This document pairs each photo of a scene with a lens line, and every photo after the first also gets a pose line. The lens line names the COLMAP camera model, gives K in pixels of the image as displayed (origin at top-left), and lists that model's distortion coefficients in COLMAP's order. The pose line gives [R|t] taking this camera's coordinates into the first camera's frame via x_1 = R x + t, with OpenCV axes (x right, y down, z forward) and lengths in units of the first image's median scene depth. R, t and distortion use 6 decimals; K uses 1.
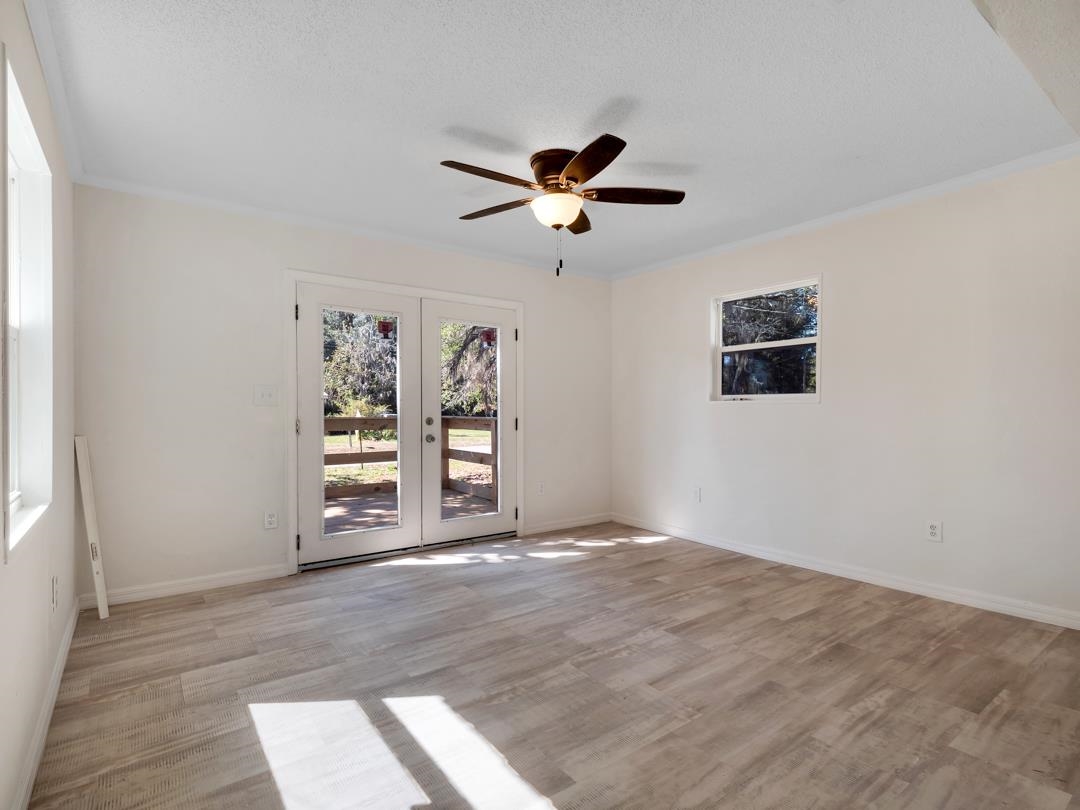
lens RADIAL K [[543.9, 0, 522.0], [0, 543.9, 394.3], [0, 0, 1]] dist [0.003154, -0.003931]
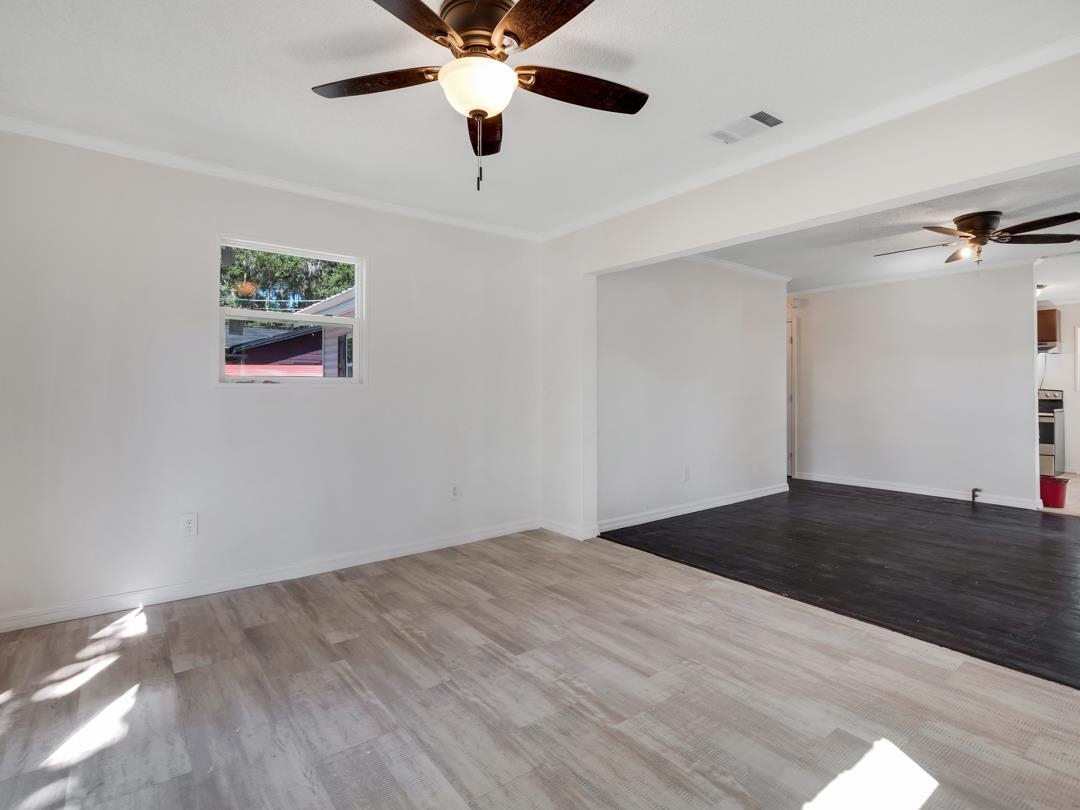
lens RADIAL K [[543.9, 0, 564.5], [0, 543.9, 381.5], [0, 0, 1]] dist [0.003154, -0.003931]
pose [[-0.052755, 0.017928, 0.998447, -0.525844], [-0.025184, 0.999497, -0.019277, 0.017413], [-0.998290, -0.026162, -0.052277, 0.856364]]
